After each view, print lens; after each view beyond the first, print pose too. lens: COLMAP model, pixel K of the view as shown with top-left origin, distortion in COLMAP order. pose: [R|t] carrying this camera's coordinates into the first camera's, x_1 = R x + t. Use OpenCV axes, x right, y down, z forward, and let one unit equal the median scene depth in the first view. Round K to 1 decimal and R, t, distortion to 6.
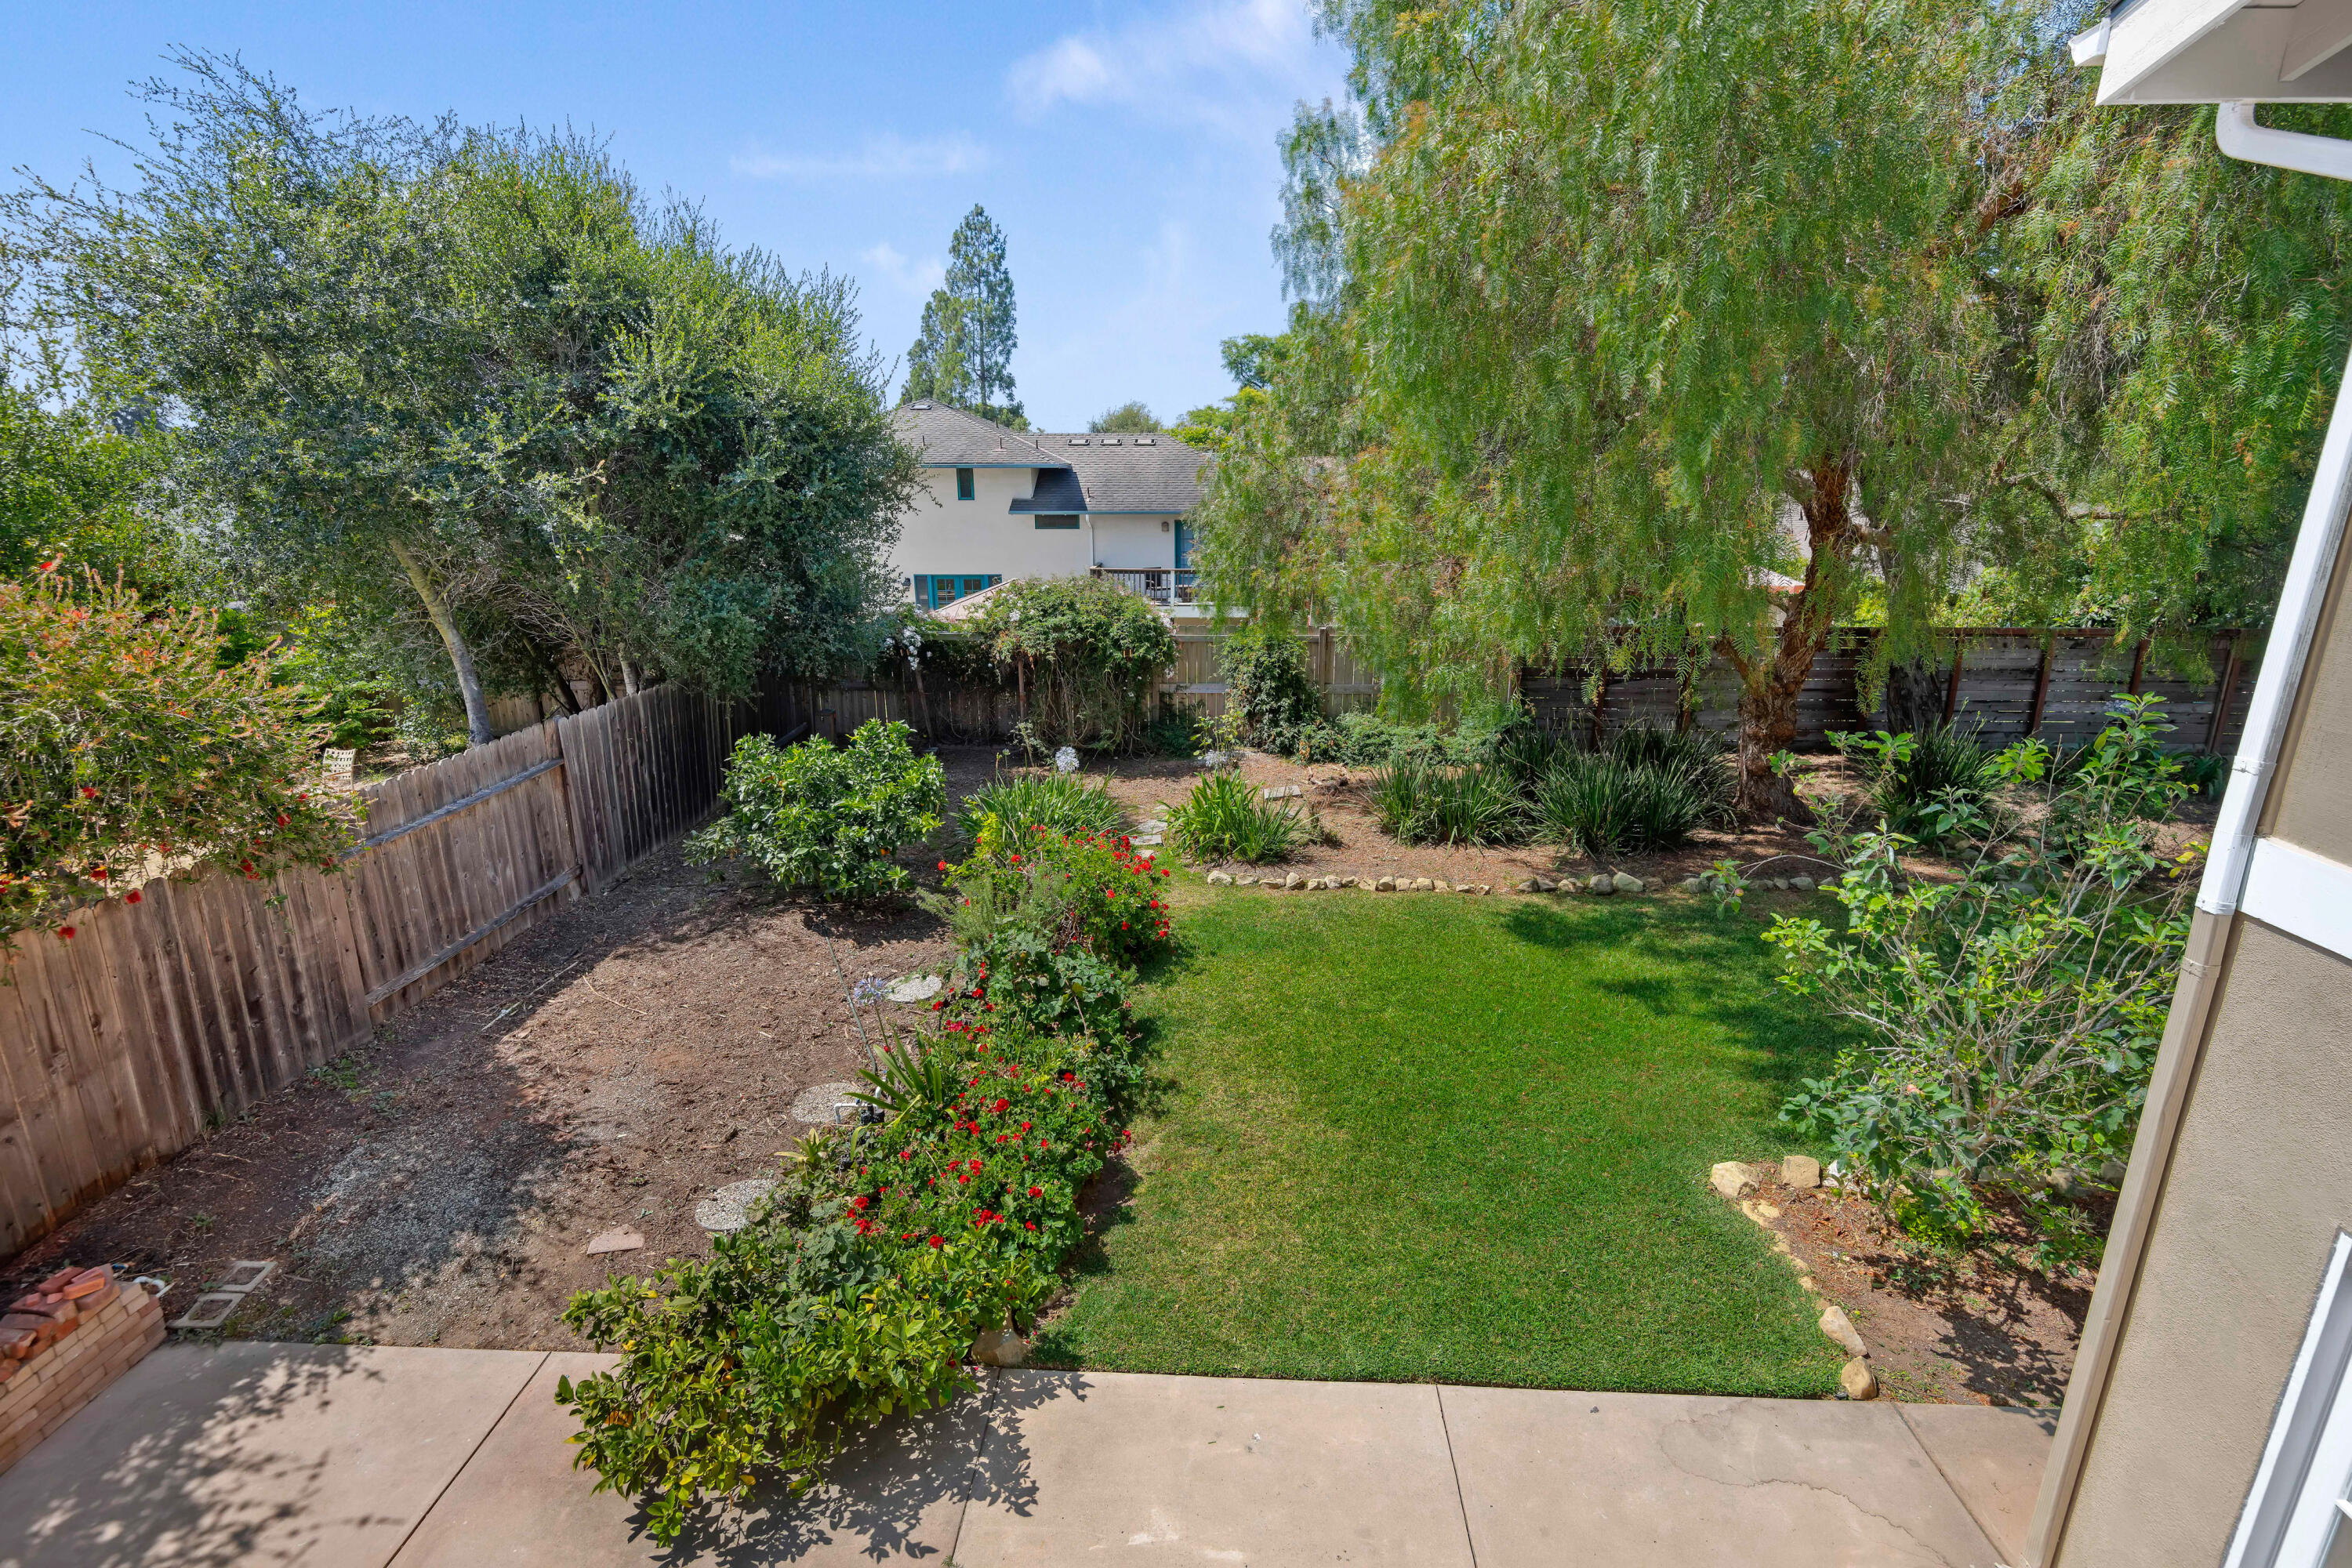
lens RADIAL K [[1096.5, 0, 1178.0], [0, 1096.5, 778.8], [0, 0, 1]] dist [0.001209, -0.004630]
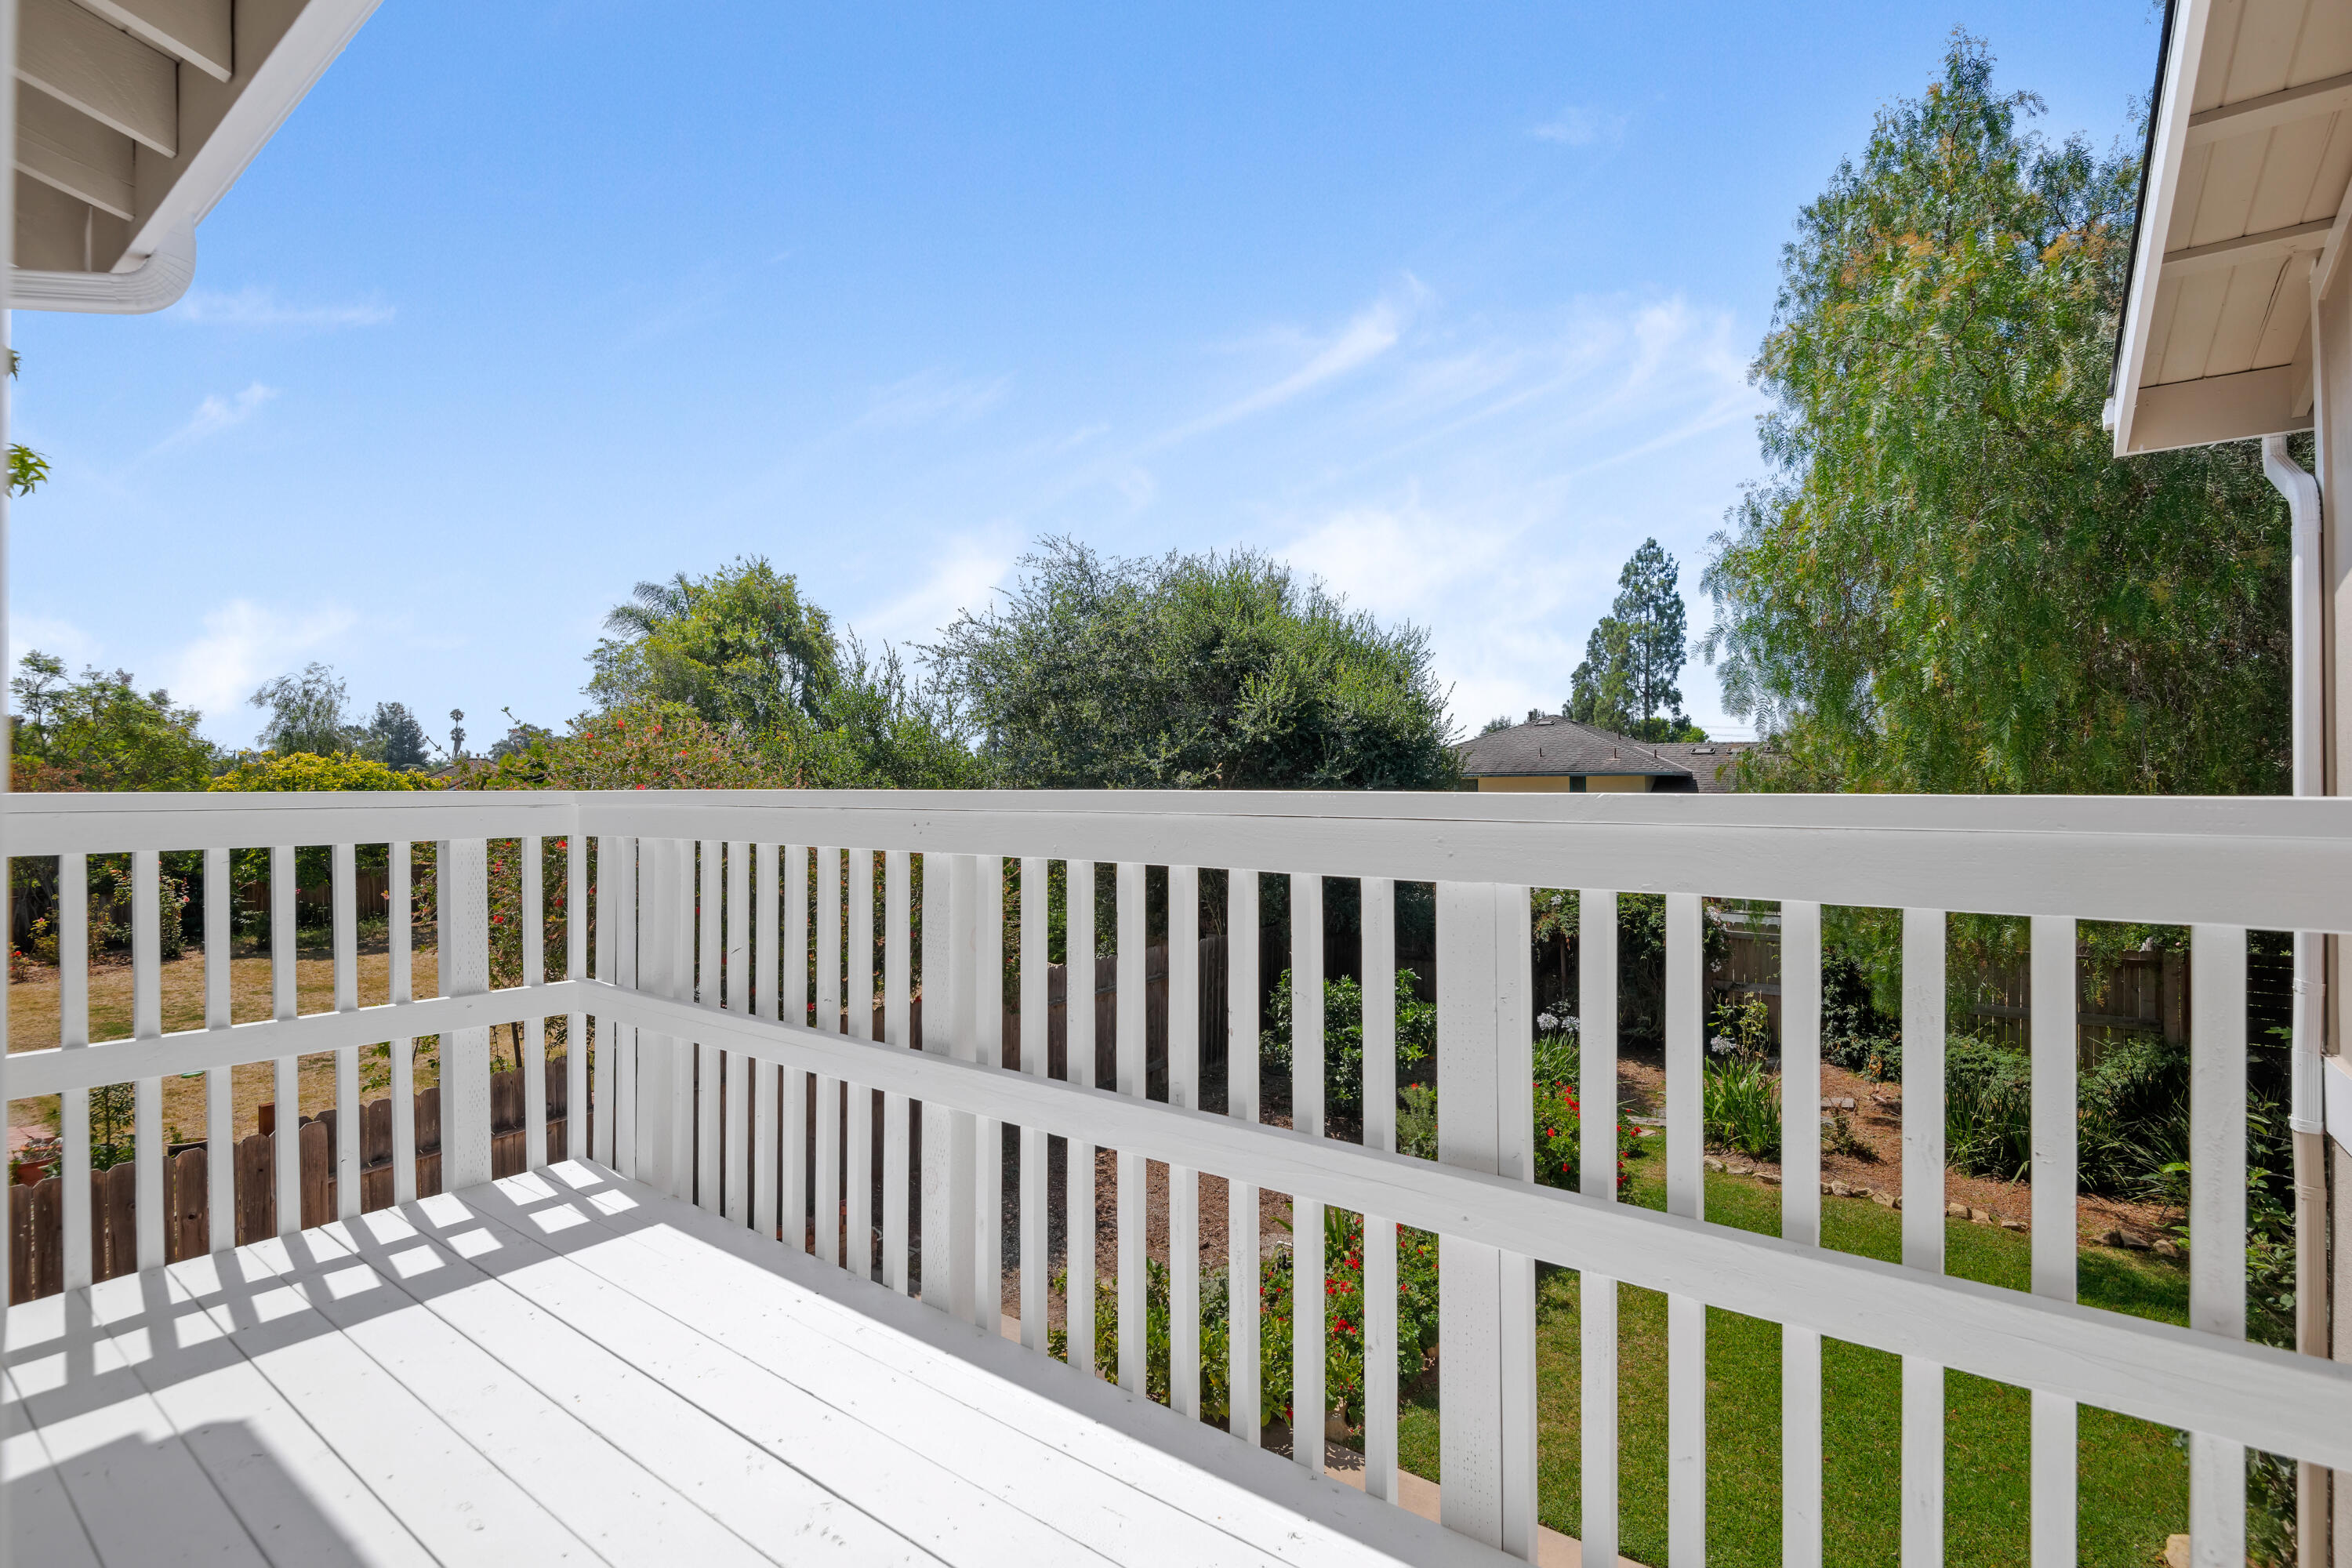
lens RADIAL K [[1098.2, 0, 1176.0], [0, 1098.2, 784.0], [0, 0, 1]] dist [0.012160, -0.013362]
pose [[0.832072, -0.001260, -0.554666, 0.191046], [-0.149542, 0.962459, -0.226518, 0.059492], [0.534128, 0.271425, 0.800647, -0.148050]]
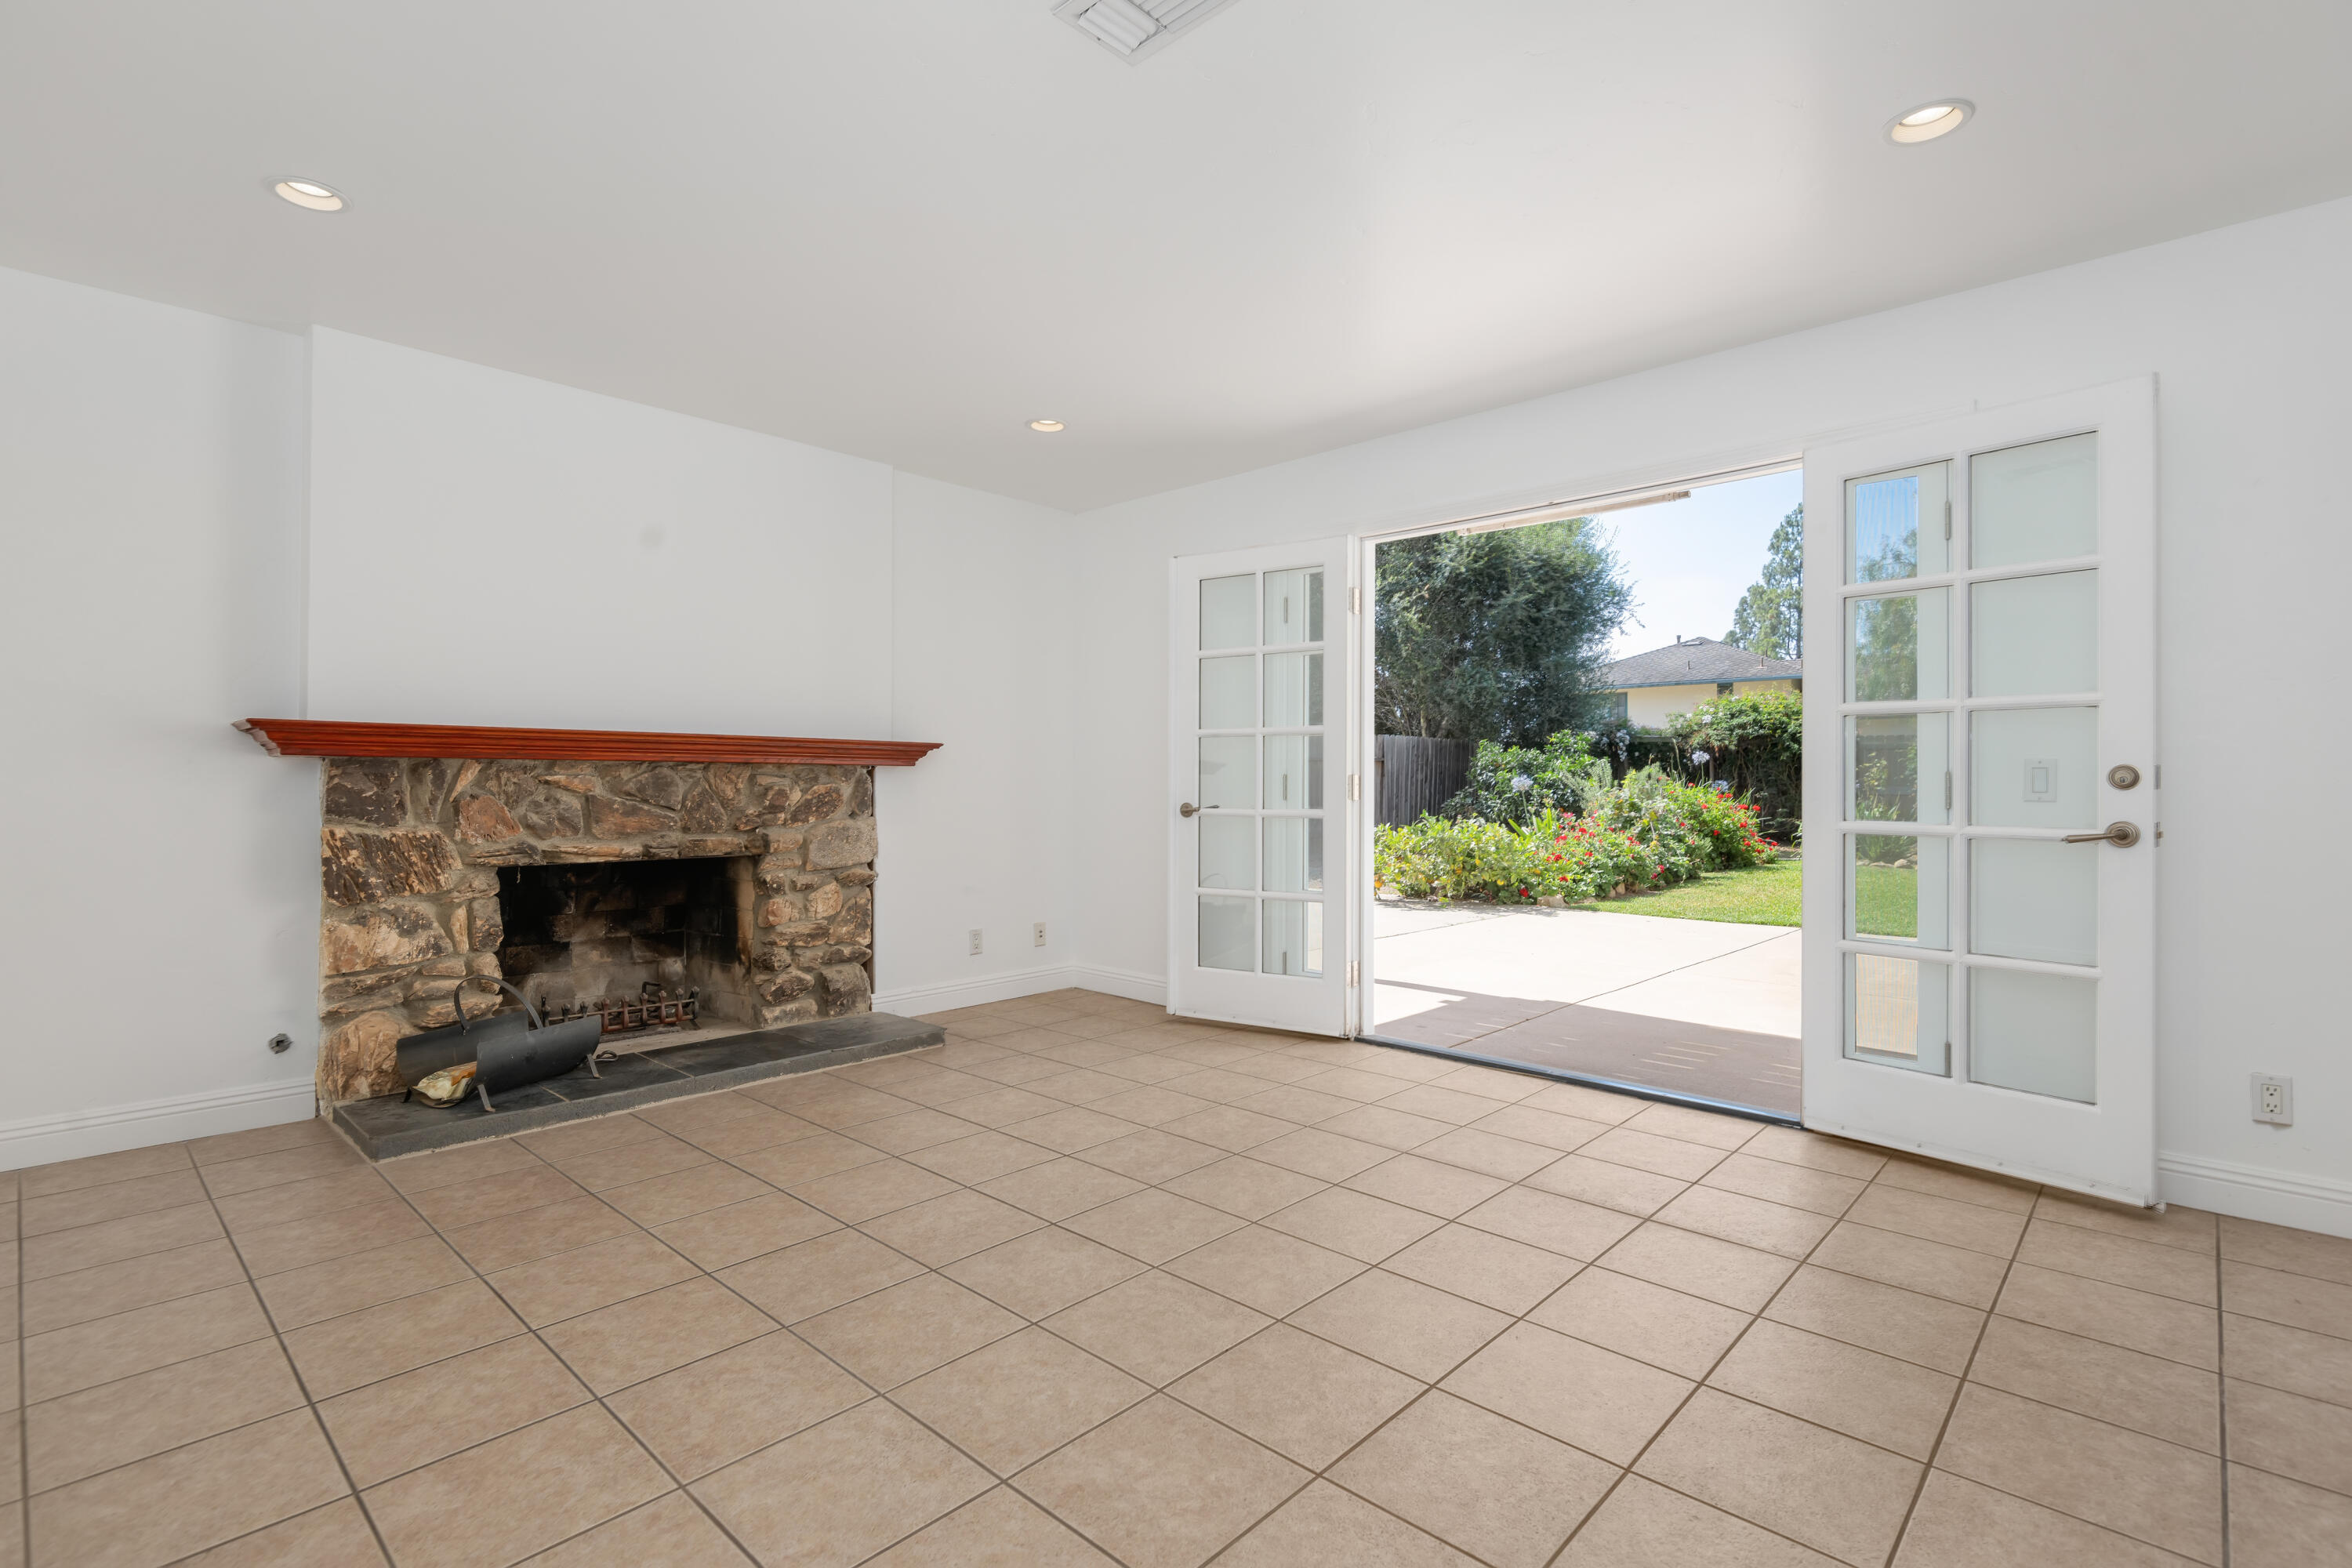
lens RADIAL K [[1096.5, 0, 1178.0], [0, 1096.5, 778.8], [0, 0, 1]] dist [0.001209, -0.004630]
pose [[0.765147, 0.002160, -0.643852, 0.273398], [-0.180044, 0.960819, -0.210739, 0.401160], [0.618170, 0.277168, 0.735557, -0.415556]]
